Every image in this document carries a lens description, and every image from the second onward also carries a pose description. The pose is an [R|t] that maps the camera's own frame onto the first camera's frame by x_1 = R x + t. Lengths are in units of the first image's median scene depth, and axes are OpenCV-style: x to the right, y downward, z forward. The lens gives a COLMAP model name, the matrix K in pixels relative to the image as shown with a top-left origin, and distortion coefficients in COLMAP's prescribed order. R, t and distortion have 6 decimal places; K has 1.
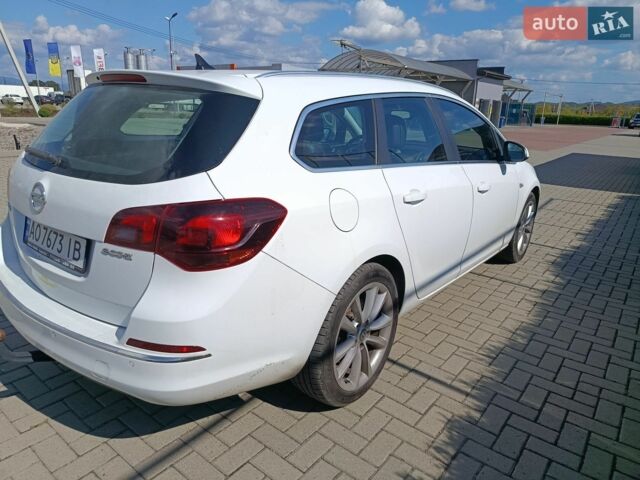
lens RADIAL K [[436.2, 0, 316.7], [0, 436.2, 241.3], [0, 0, 1]] dist [0.040227, -0.036466]
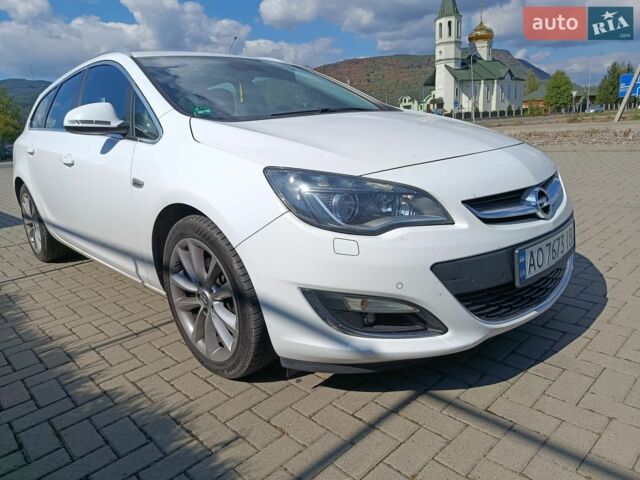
lens RADIAL K [[436.2, 0, 316.7], [0, 436.2, 241.3], [0, 0, 1]] dist [0.040227, -0.036466]
pose [[-0.123107, 0.216640, -0.968458, 1.168784], [-0.234142, 0.941990, 0.240483, -0.288452], [0.964377, 0.256362, -0.065241, 1.516116]]
